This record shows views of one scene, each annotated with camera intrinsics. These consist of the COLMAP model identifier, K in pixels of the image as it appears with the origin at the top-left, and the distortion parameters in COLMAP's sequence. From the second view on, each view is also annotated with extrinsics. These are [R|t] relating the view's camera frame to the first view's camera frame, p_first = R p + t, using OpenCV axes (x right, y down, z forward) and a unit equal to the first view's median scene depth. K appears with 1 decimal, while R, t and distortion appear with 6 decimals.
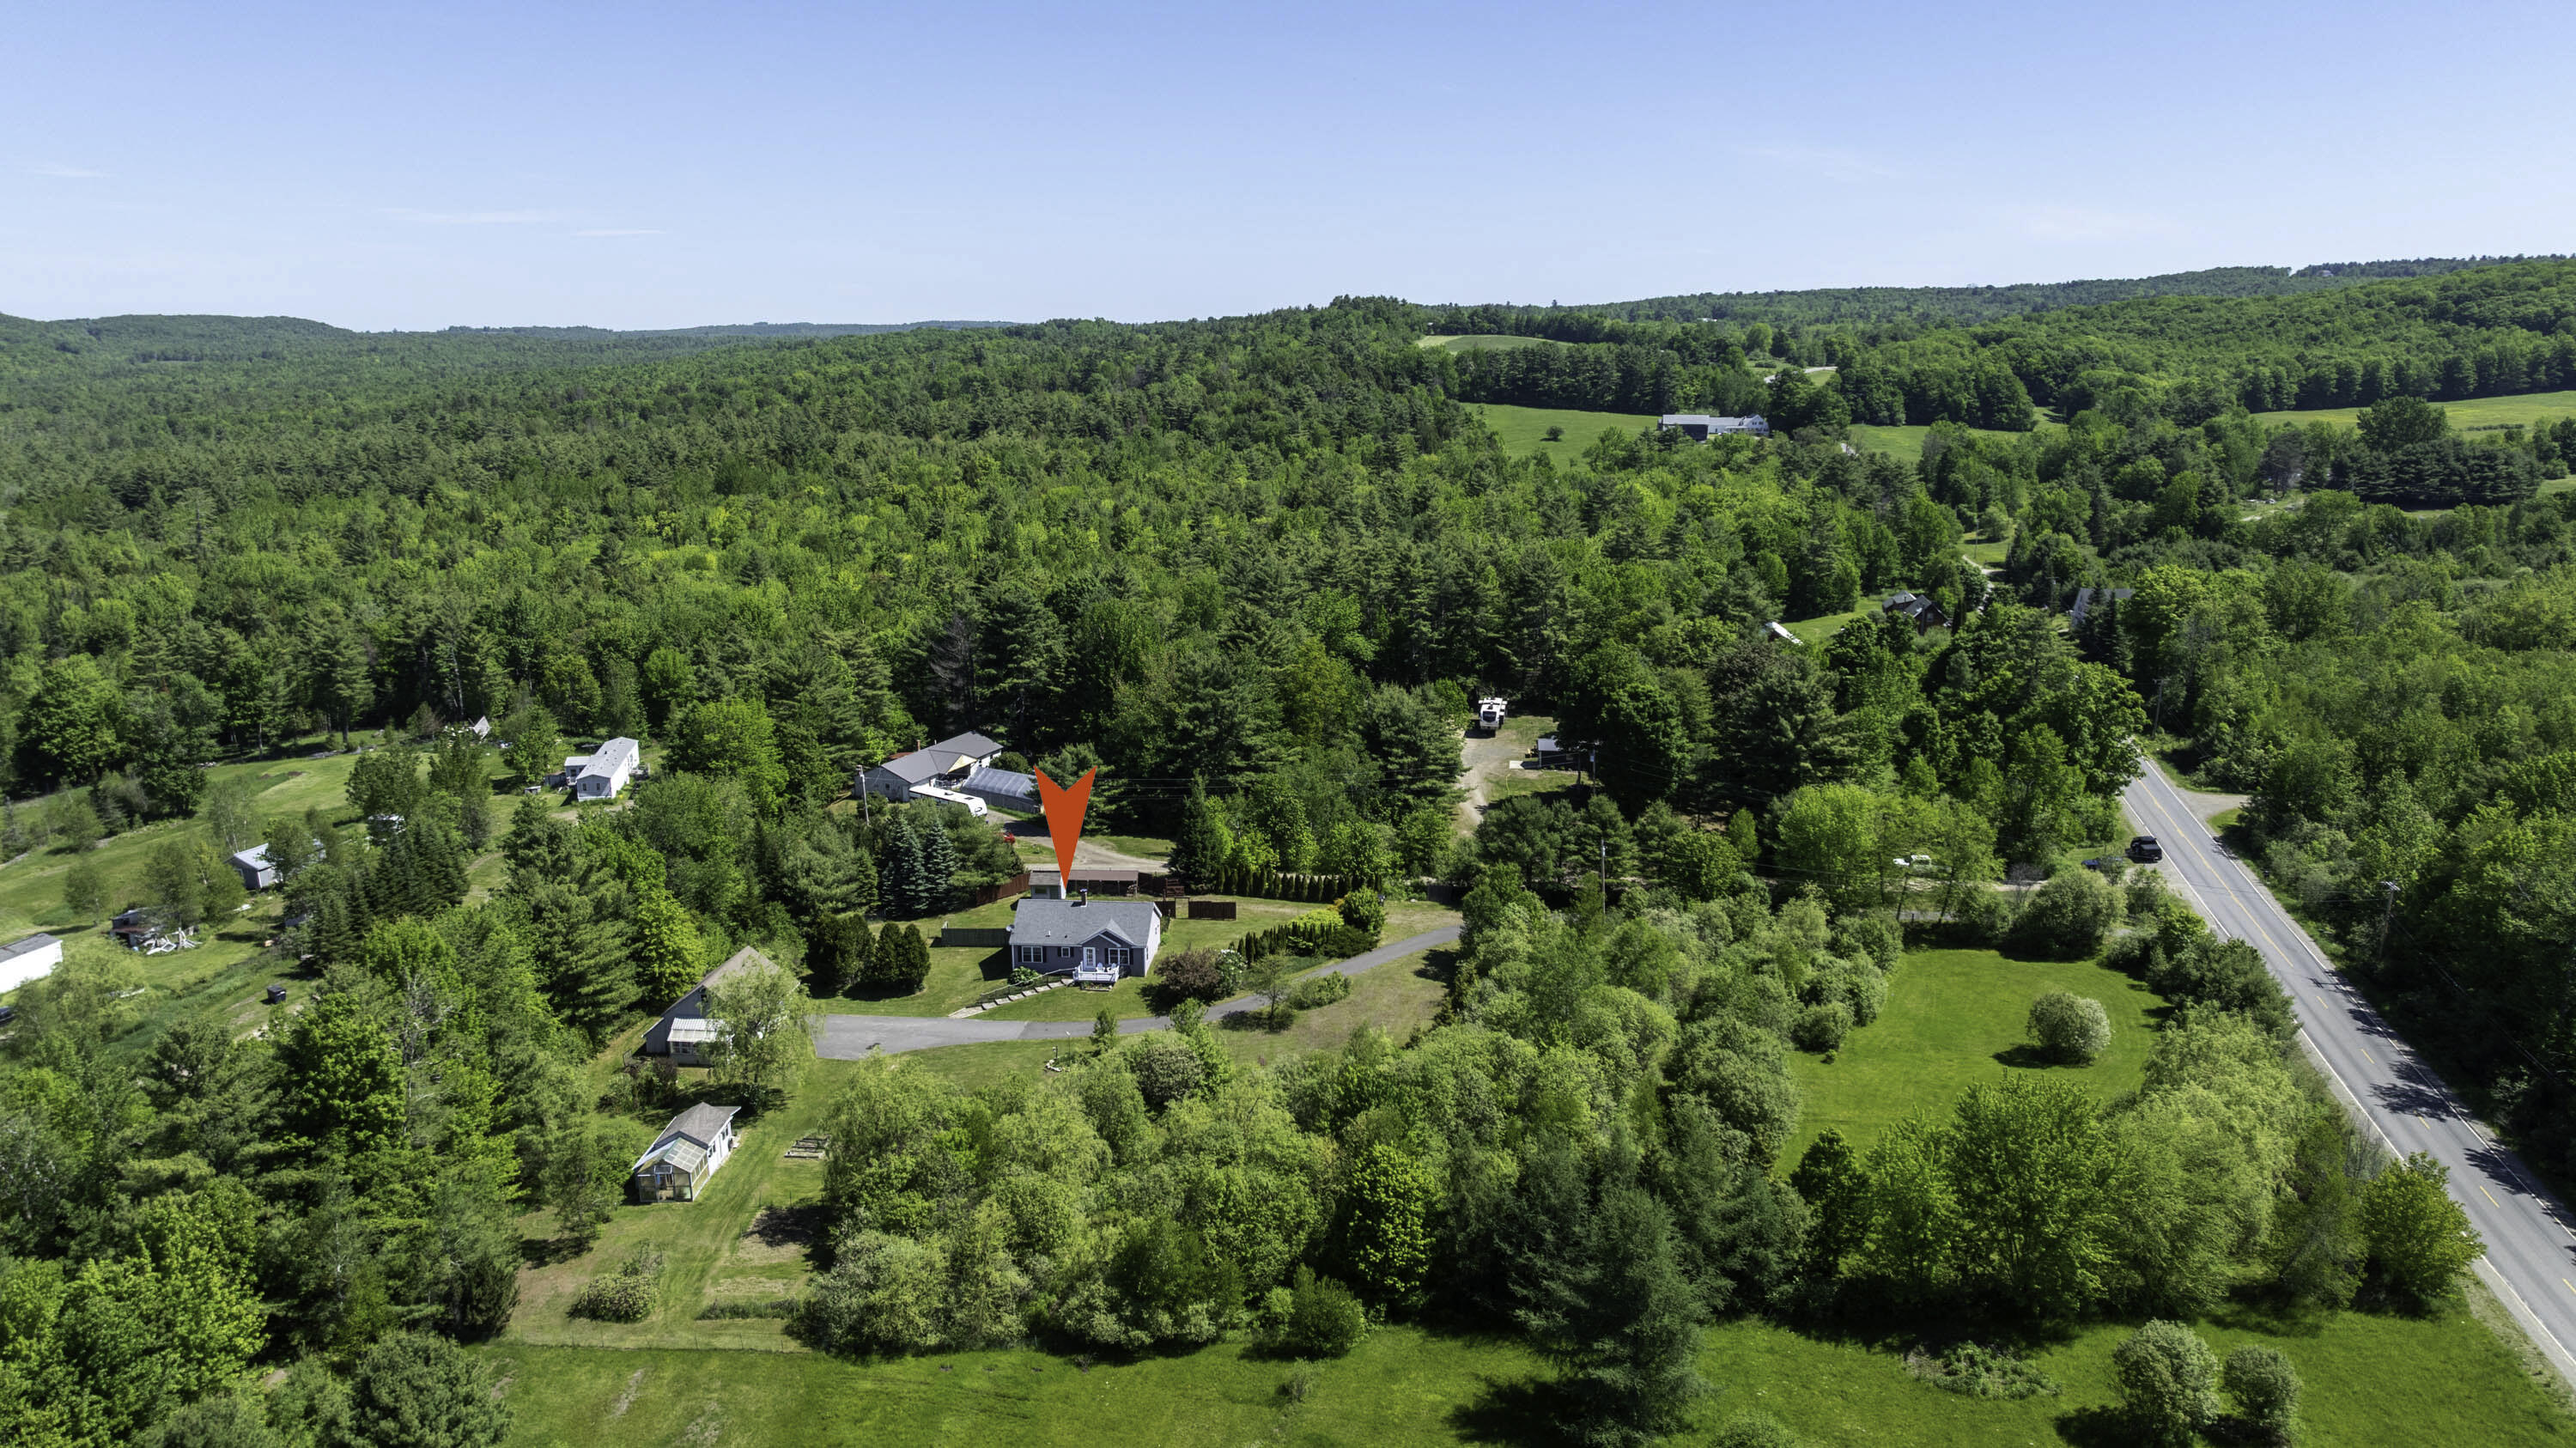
lens RADIAL K [[1812.3, 0, 1294.2], [0, 1812.3, 723.9], [0, 0, 1]] dist [-0.021389, 0.023165]
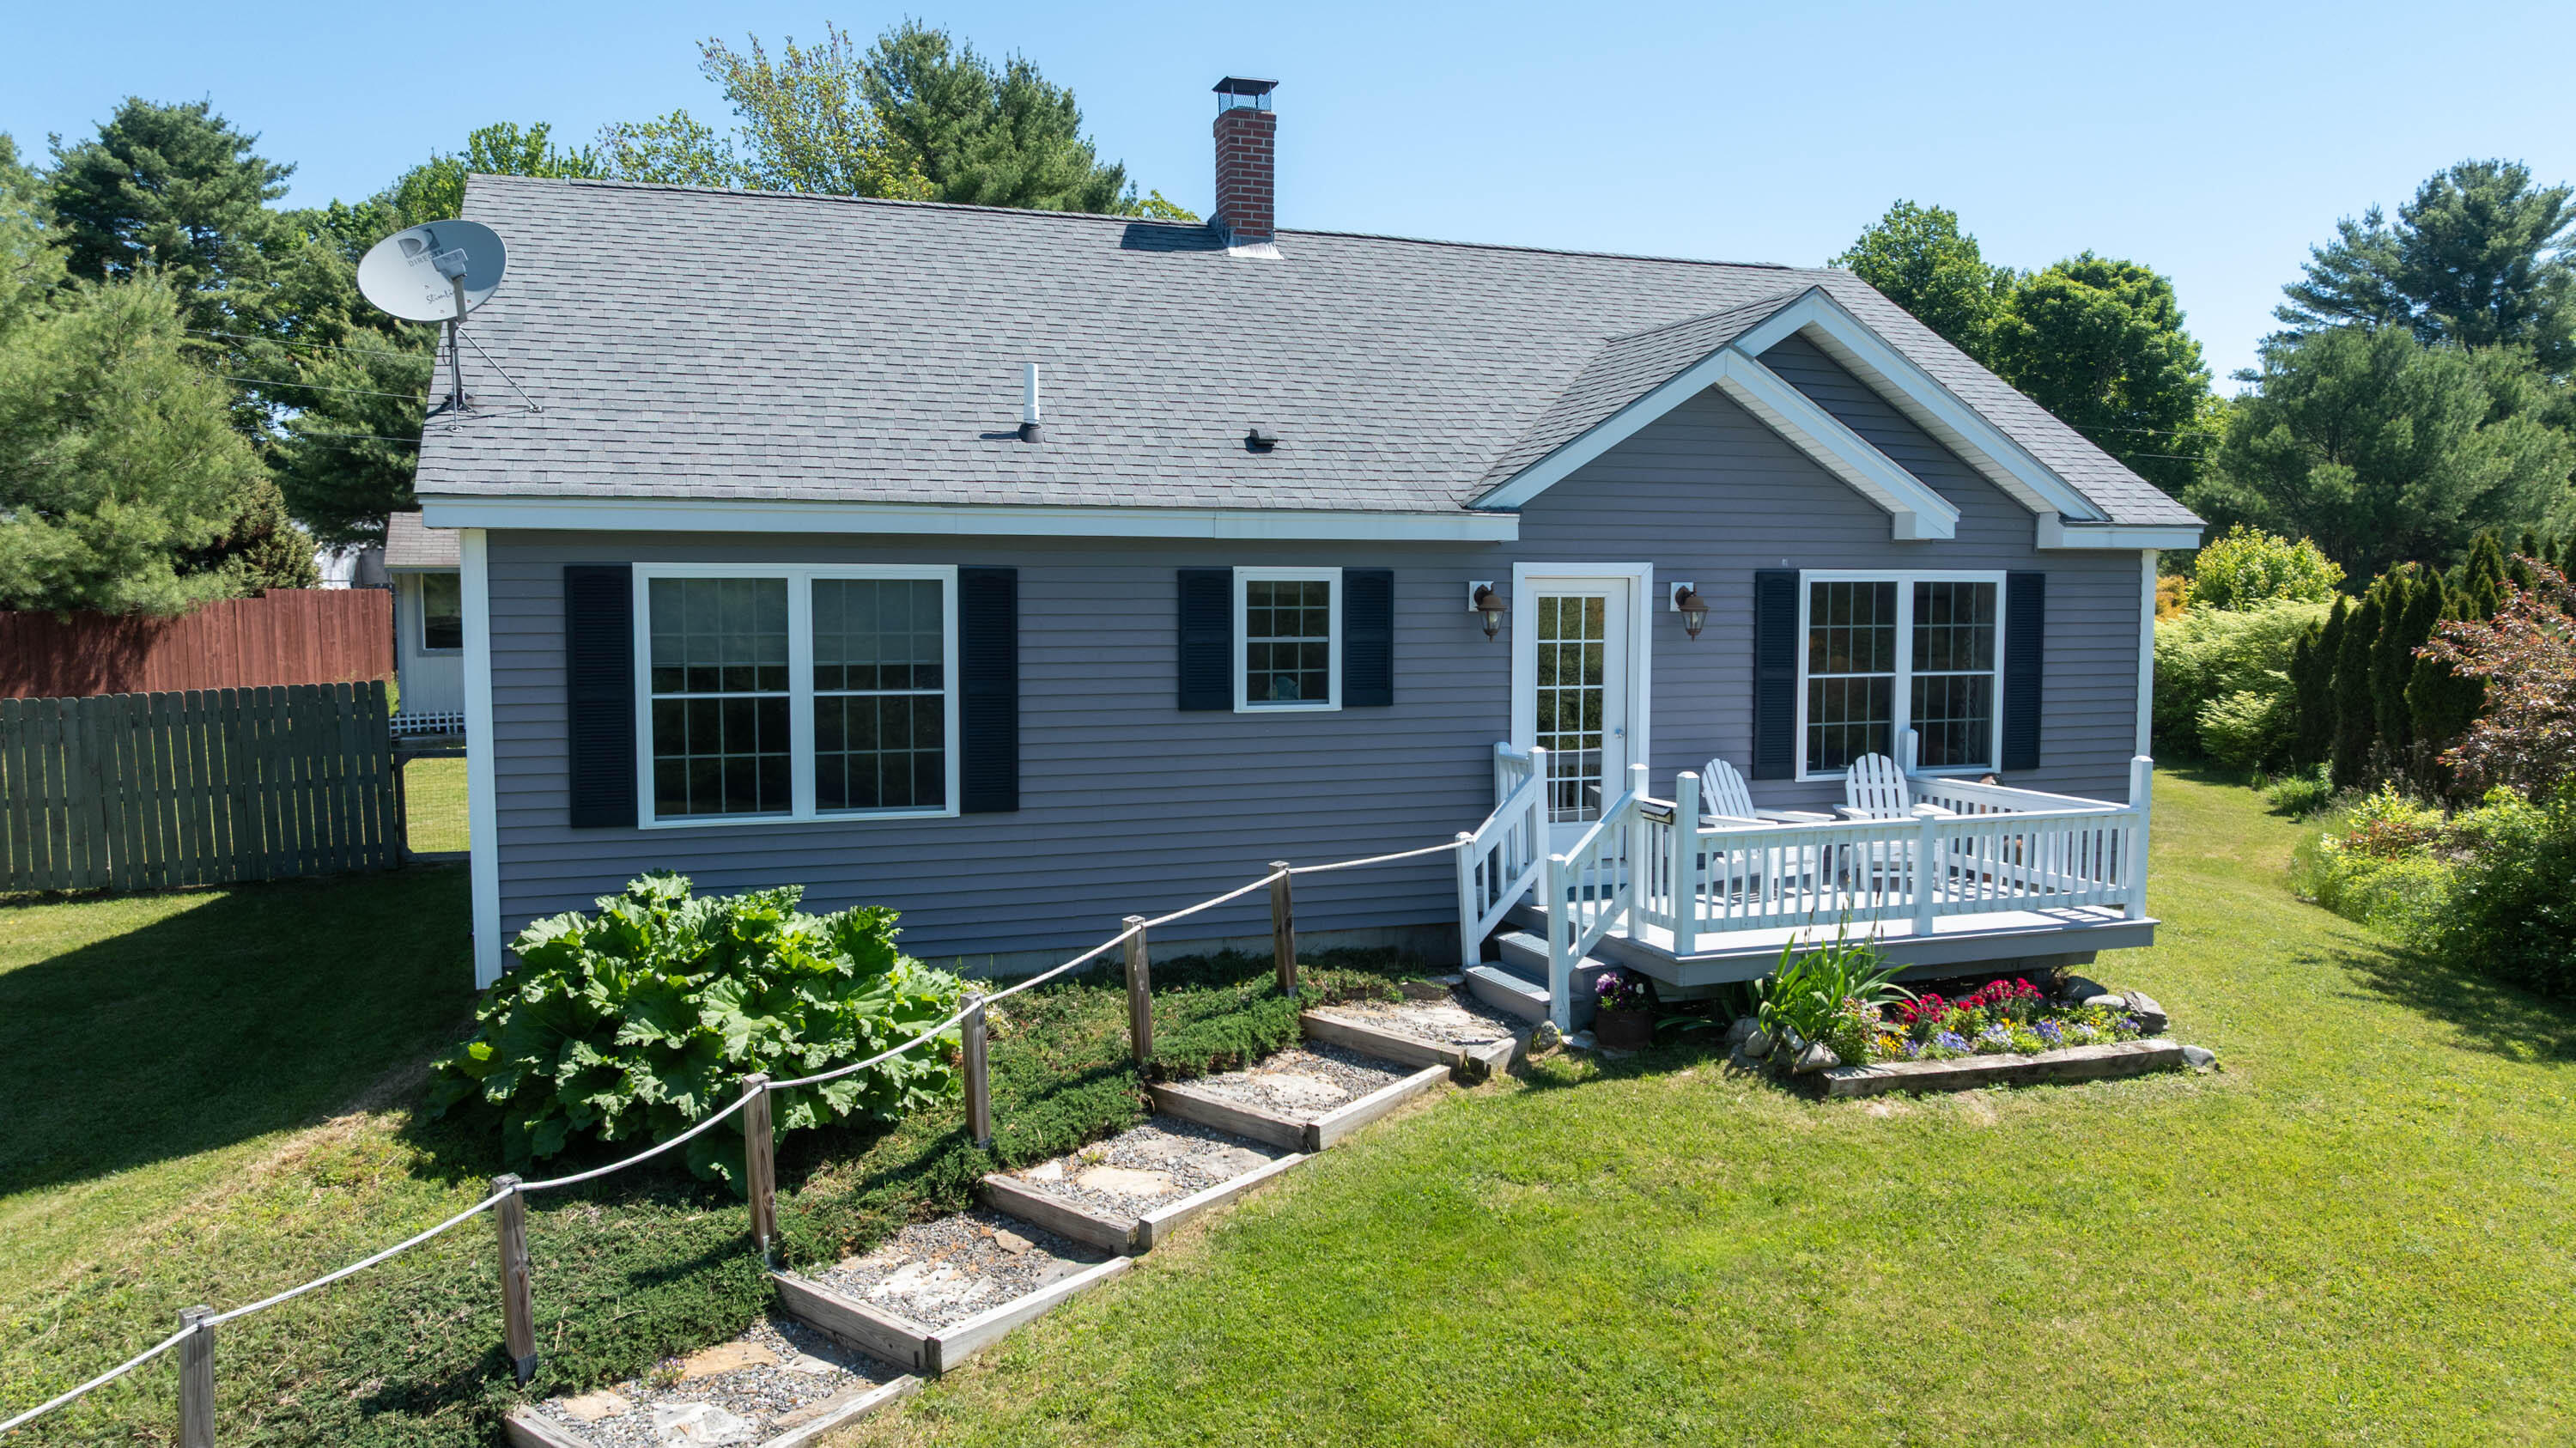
lens RADIAL K [[1812.3, 0, 1285.3], [0, 1812.3, 726.5], [0, 0, 1]] dist [-0.021389, 0.023165]
pose [[0.909665, -0.026174, 0.414518, -0.156755], [0.085481, 0.988445, -0.125176, 0.138629], [-0.406452, 0.149302, 0.901391, 0.936796]]
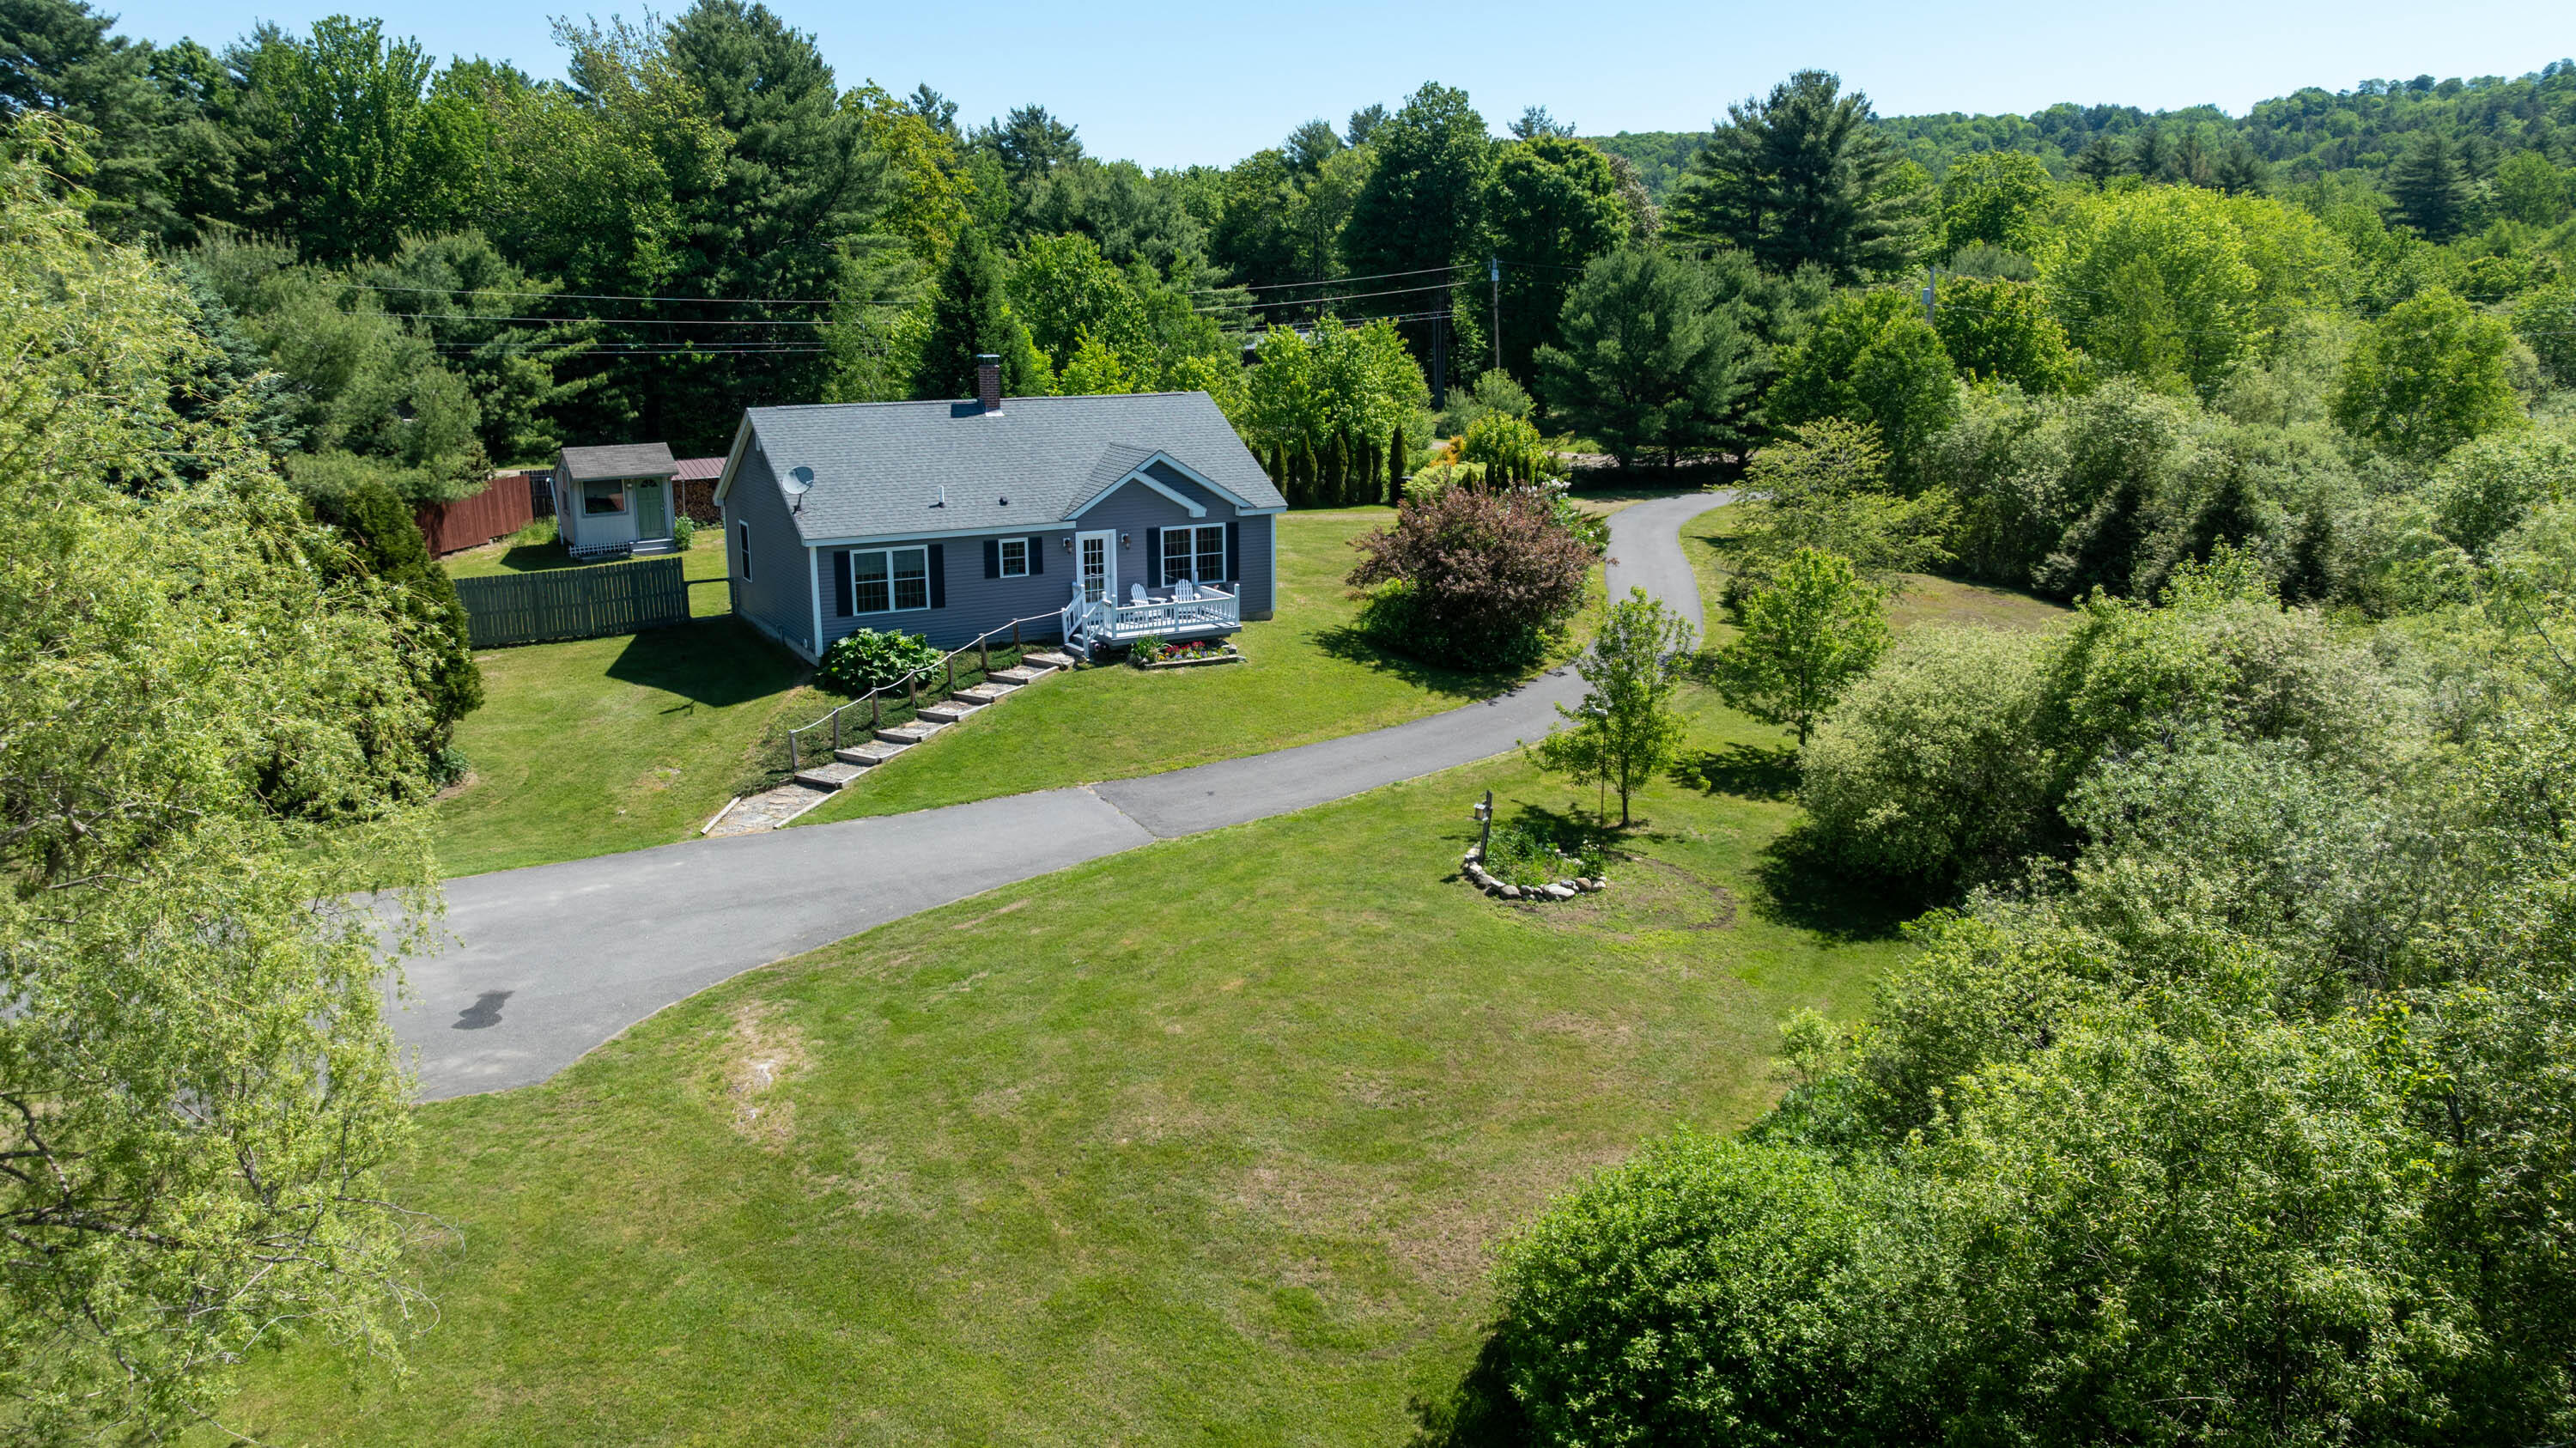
lens RADIAL K [[1812.3, 0, 1287.6], [0, 1812.3, 718.3], [0, 0, 1]] dist [-0.021389, 0.023165]
pose [[0.823716, -0.129229, 0.552079, -0.244420], [0.118142, 0.991428, 0.055799, 0.139591], [-0.554557, 0.019261, 0.831923, 0.756106]]
